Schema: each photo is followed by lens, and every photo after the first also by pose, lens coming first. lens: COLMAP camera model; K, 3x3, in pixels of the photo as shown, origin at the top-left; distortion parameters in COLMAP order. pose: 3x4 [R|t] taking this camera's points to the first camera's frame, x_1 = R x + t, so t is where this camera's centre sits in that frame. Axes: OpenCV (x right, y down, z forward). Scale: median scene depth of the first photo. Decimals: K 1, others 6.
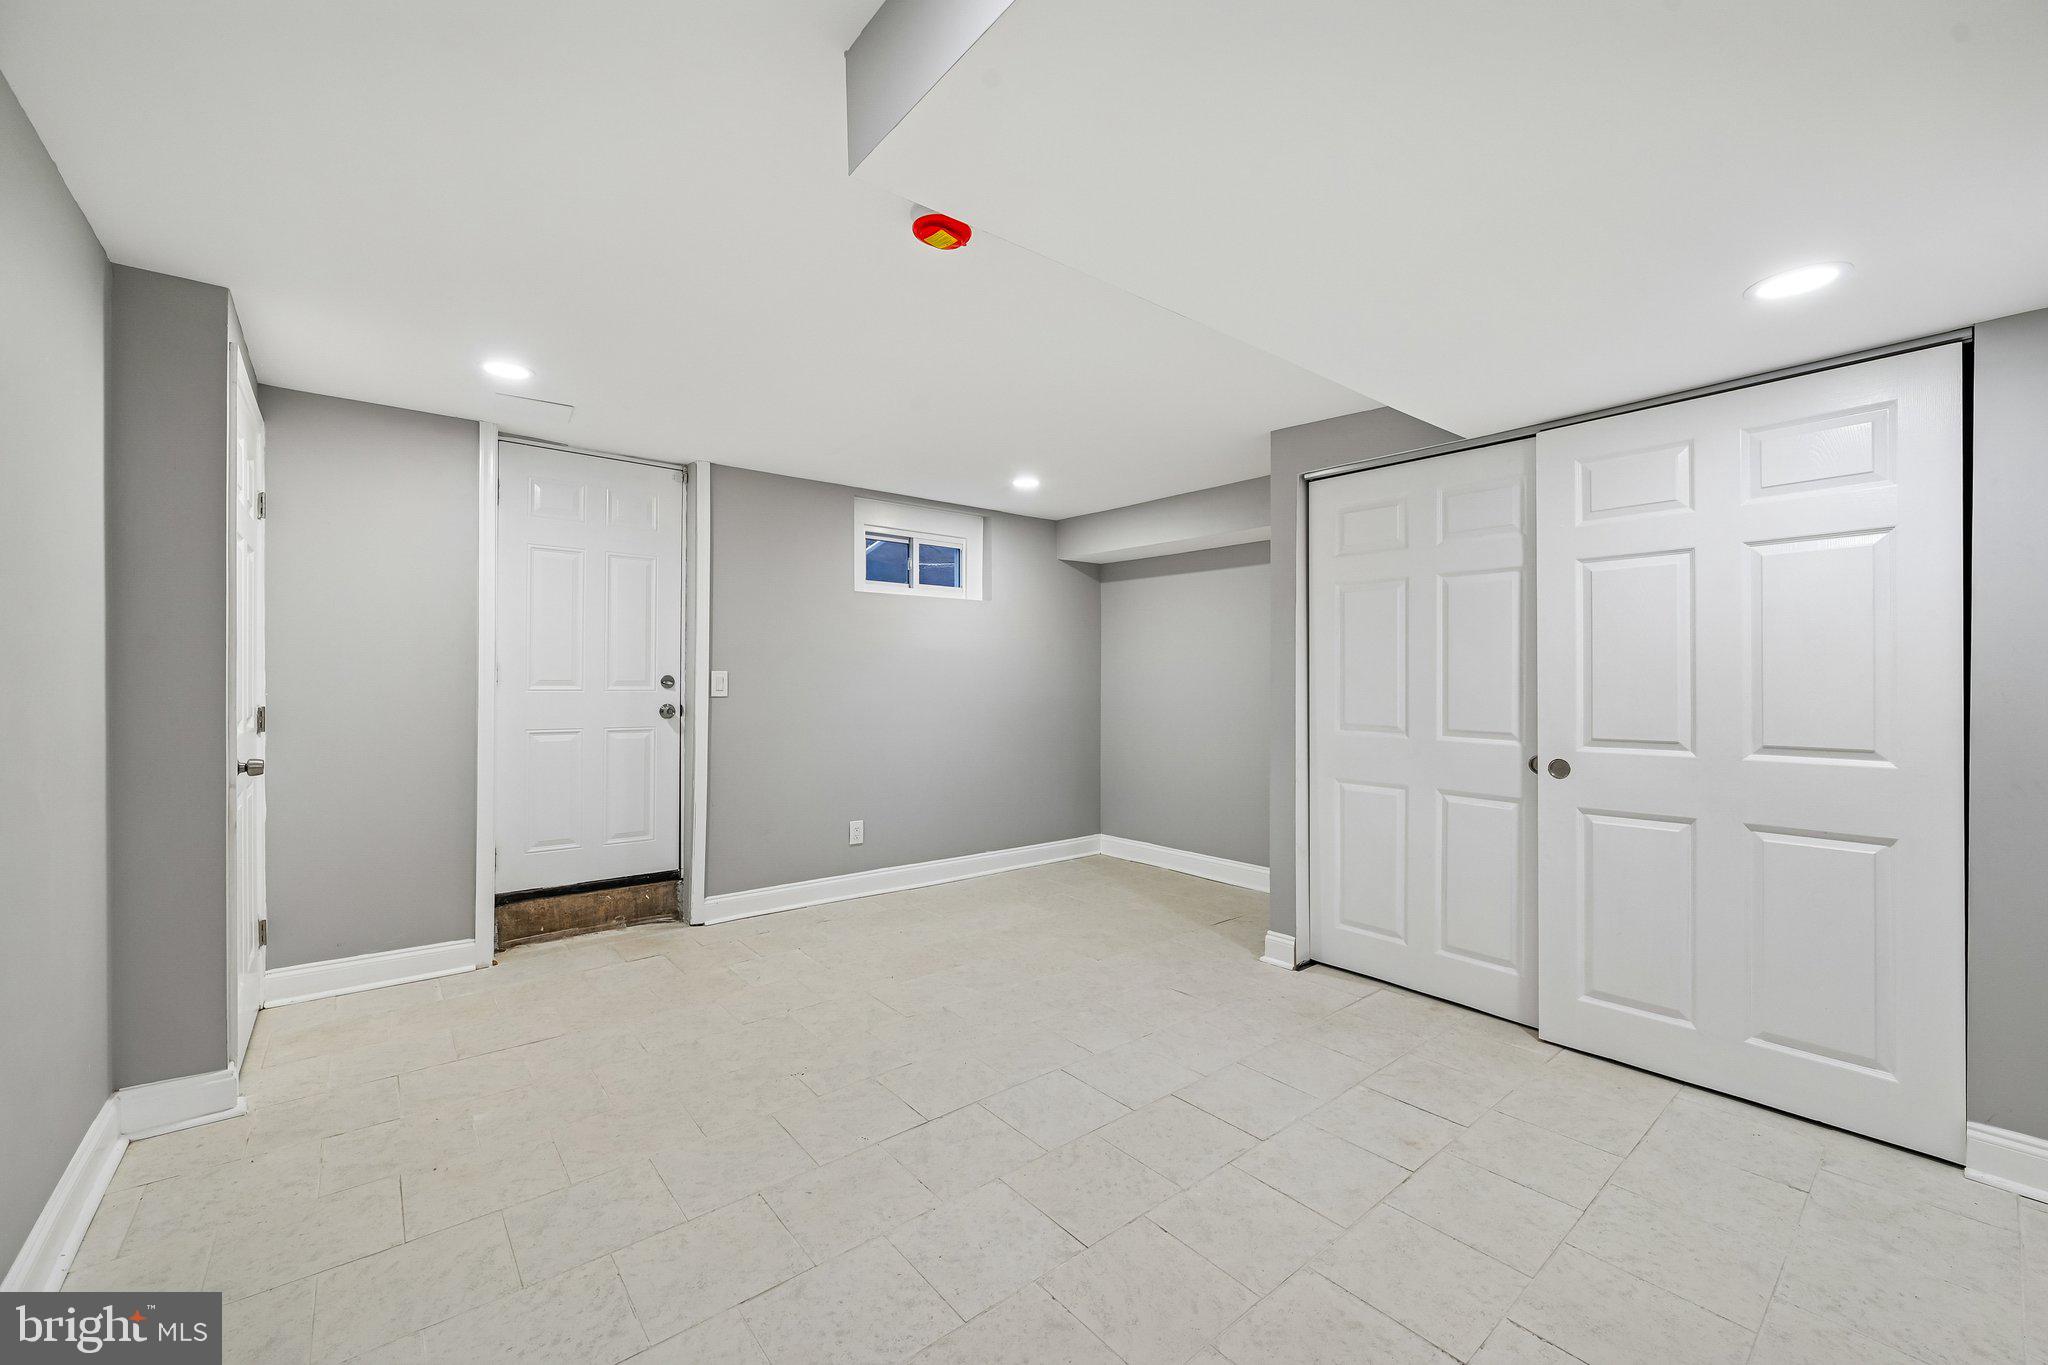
lens RADIAL K [[804.8, 0, 1042.7], [0, 804.8, 683.6], [0, 0, 1]] dist [-0.002262, 0.000062]
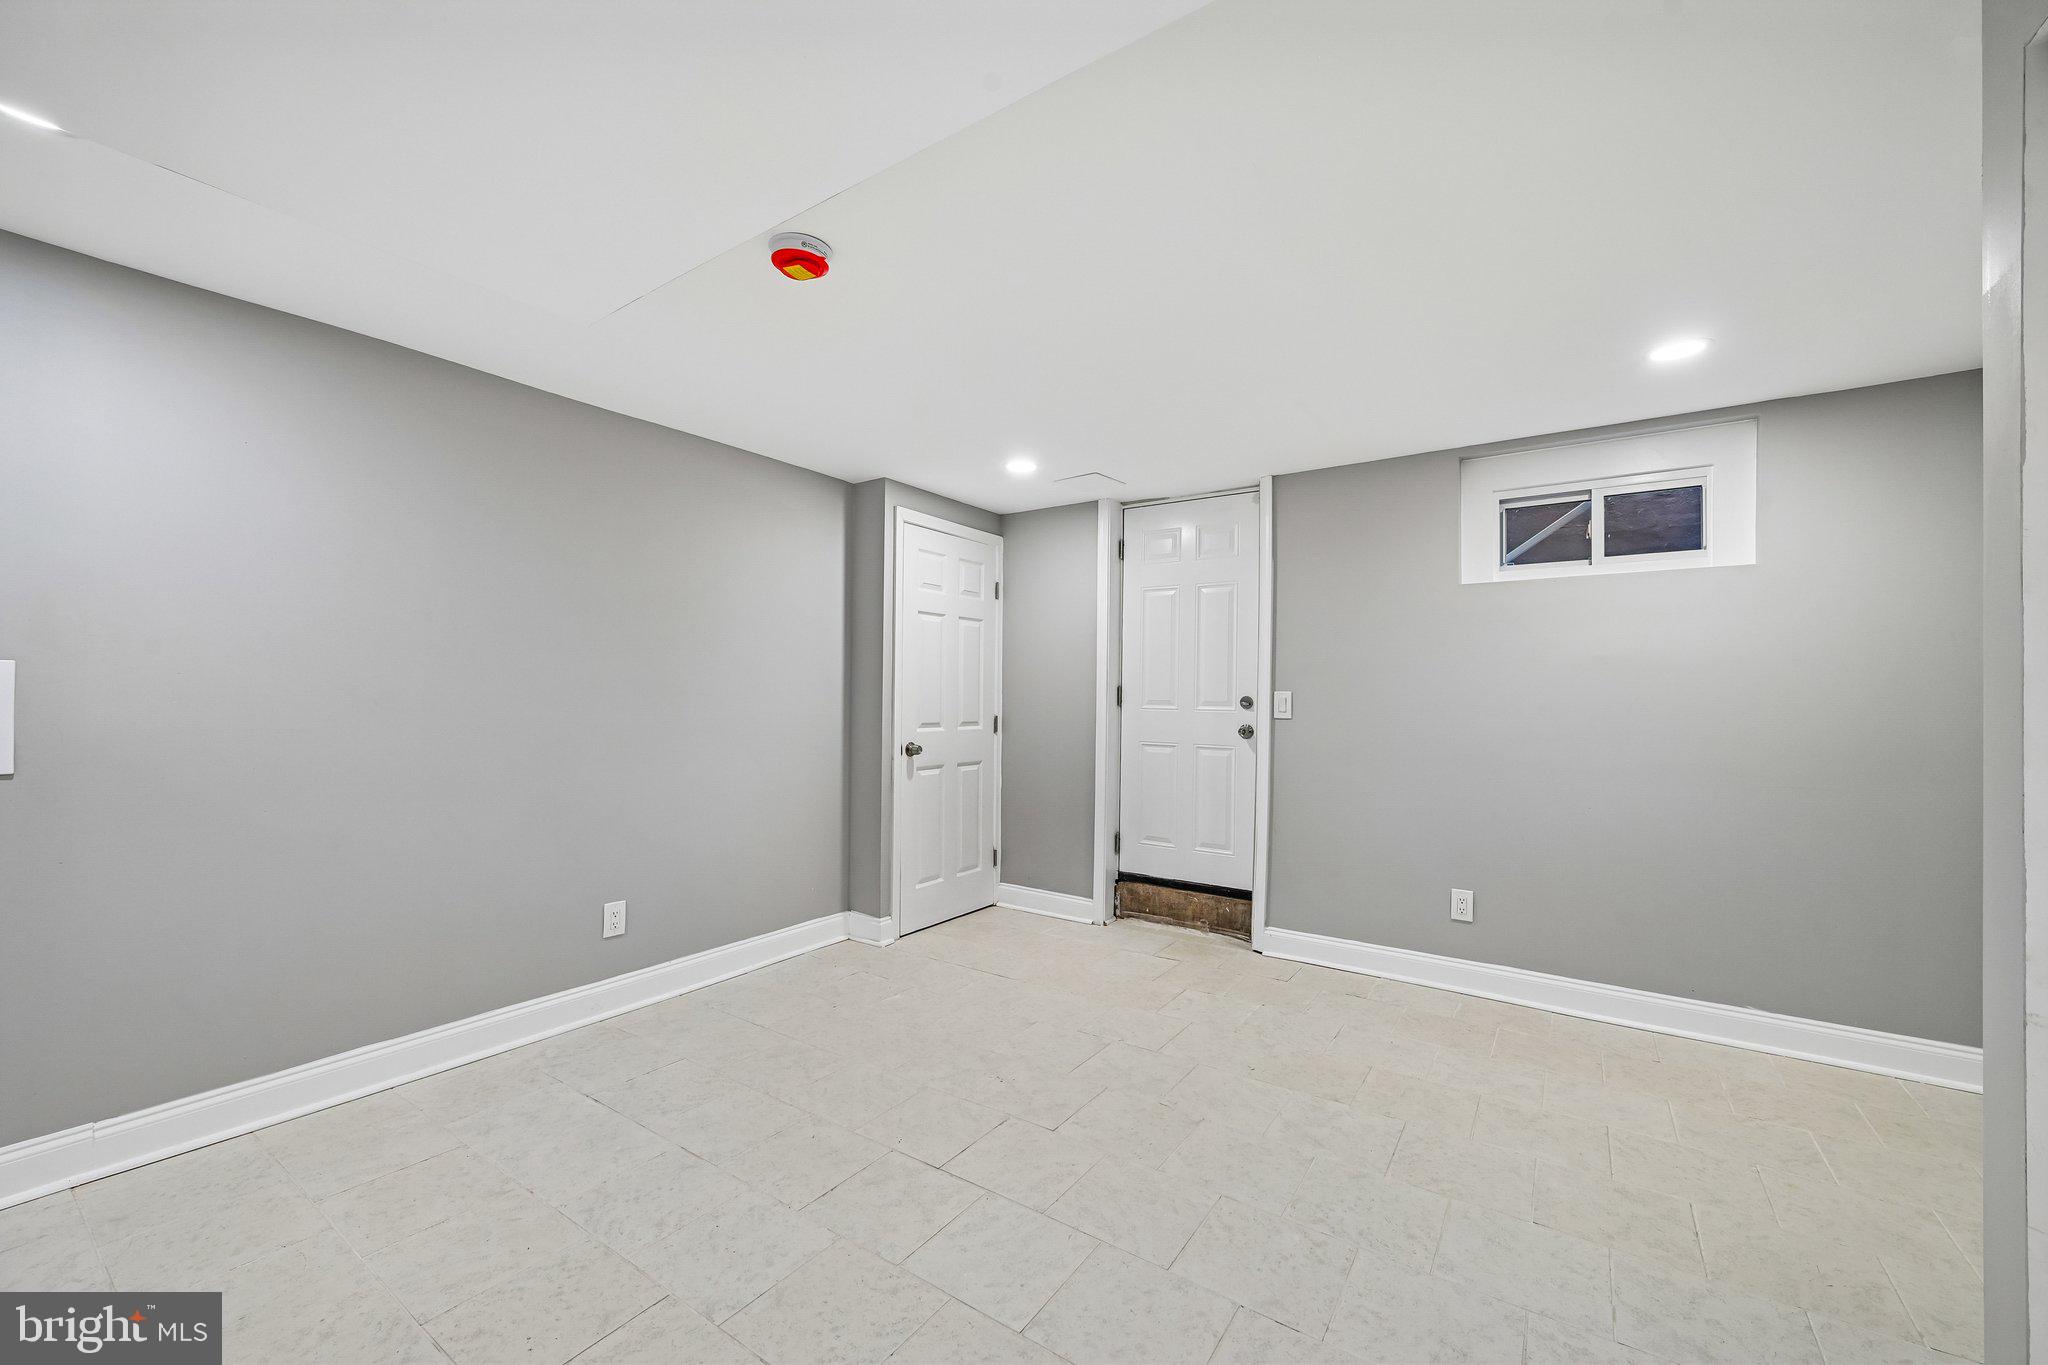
lens RADIAL K [[804.8, 0, 1032.4], [0, 804.8, 691.0], [0, 0, 1]] dist [-0.002262, 0.000062]
pose [[0.272690, -0.010806, -0.962041, 0.480635], [-0.011506, 0.999829, -0.014491, 0.000993], [0.962033, 0.015021, 0.272519, 0.510053]]
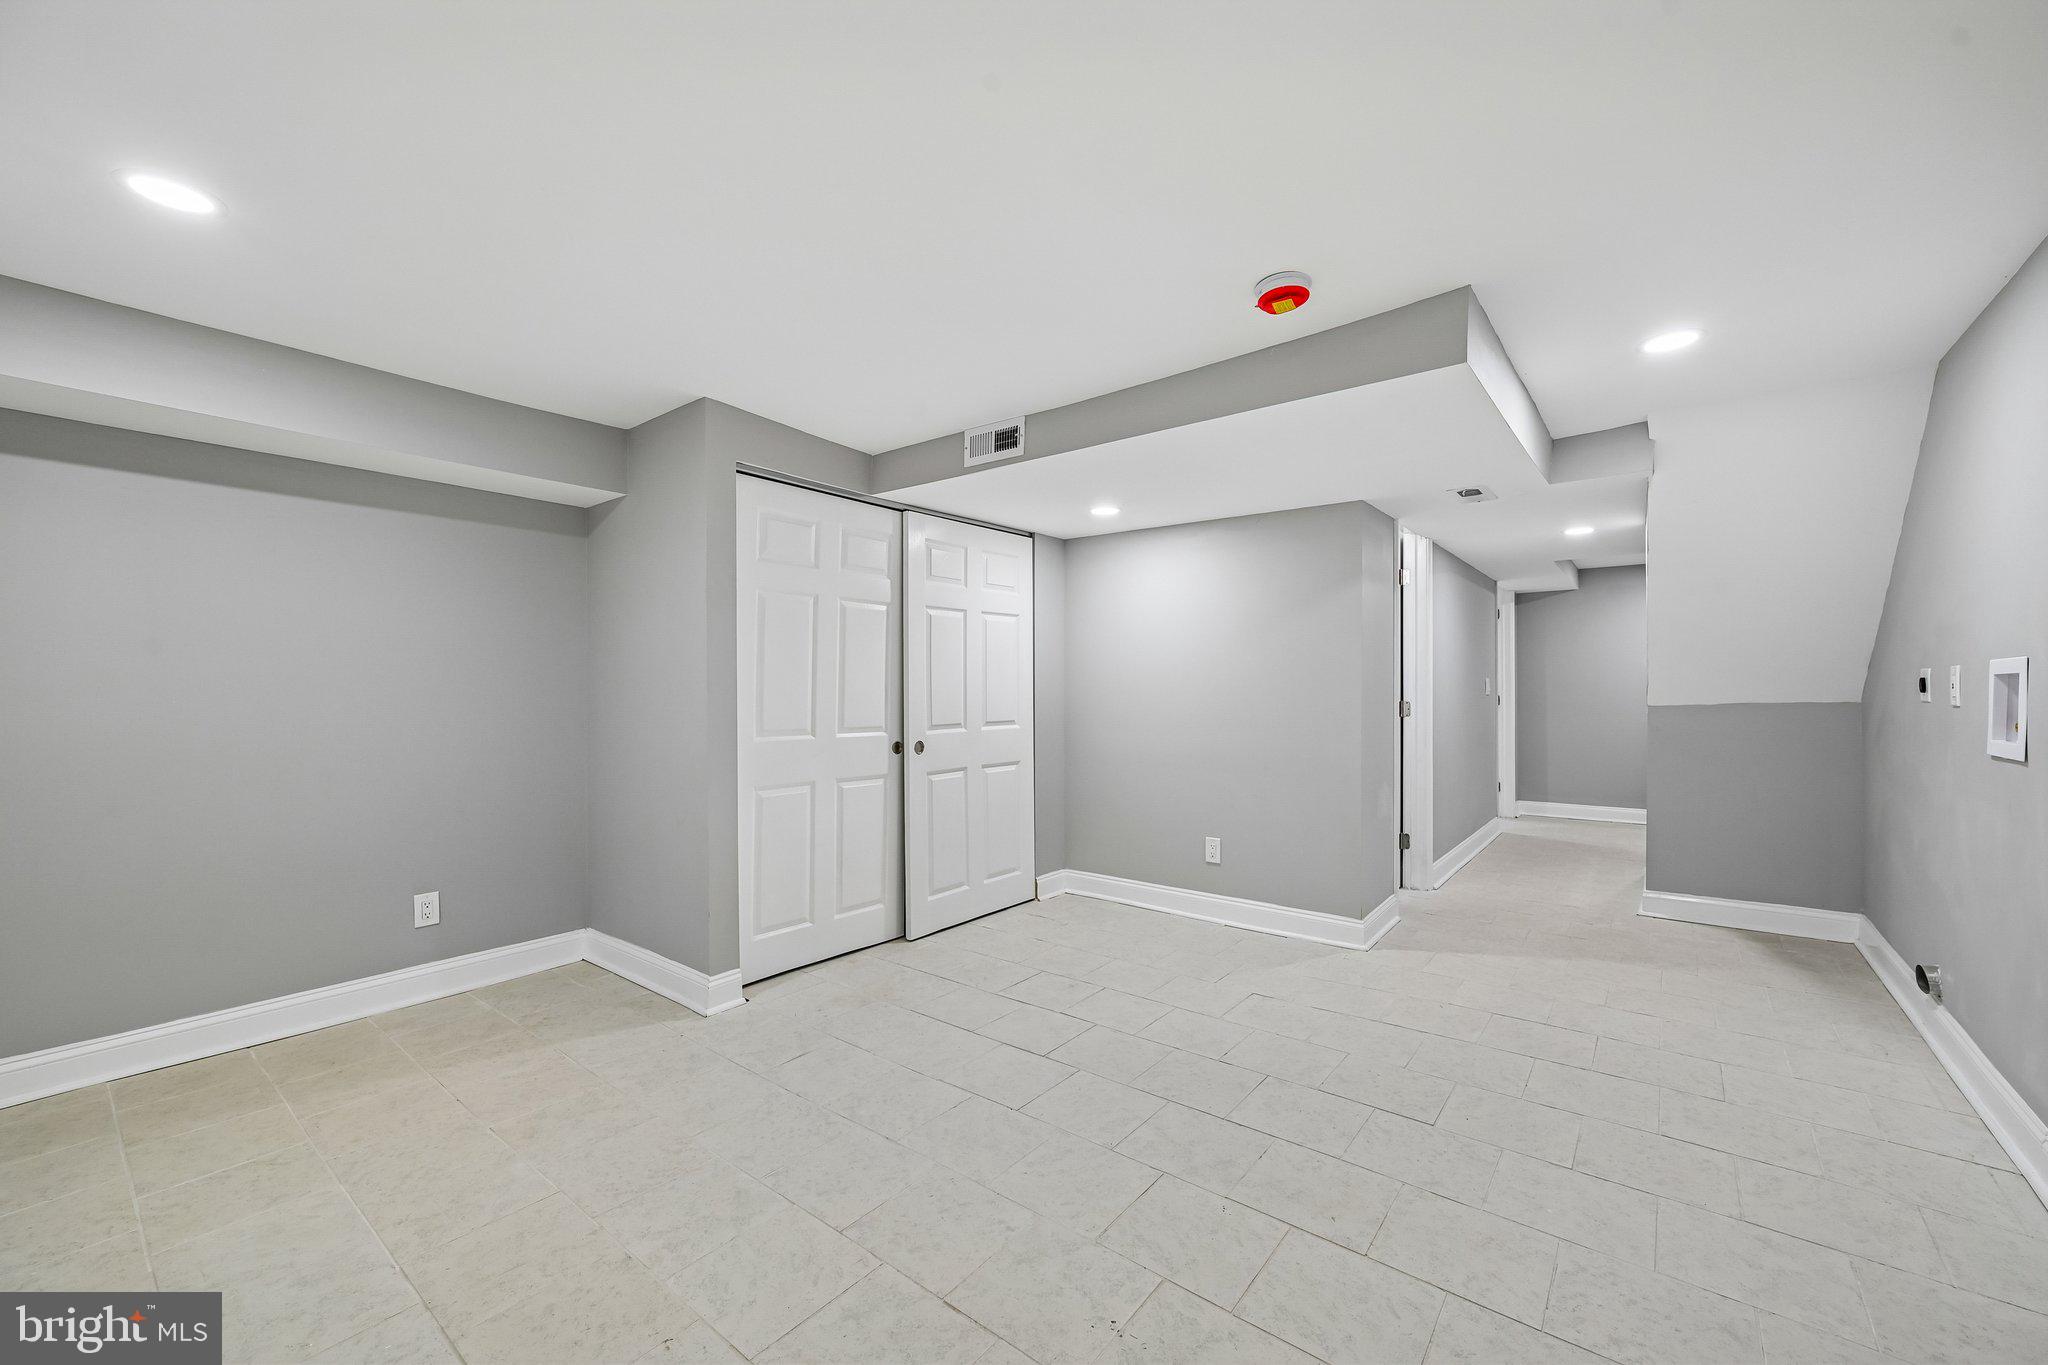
lens RADIAL K [[804.8, 0, 1021.6], [0, 804.8, 690.6], [0, 0, 1]] dist [-0.002262, 0.000062]
pose [[-0.188899, -0.001900, 0.981995, -0.604548], [0.005376, 0.999981, 0.002969, -0.000217], [-0.981982, 0.005840, -0.188885, 0.804452]]
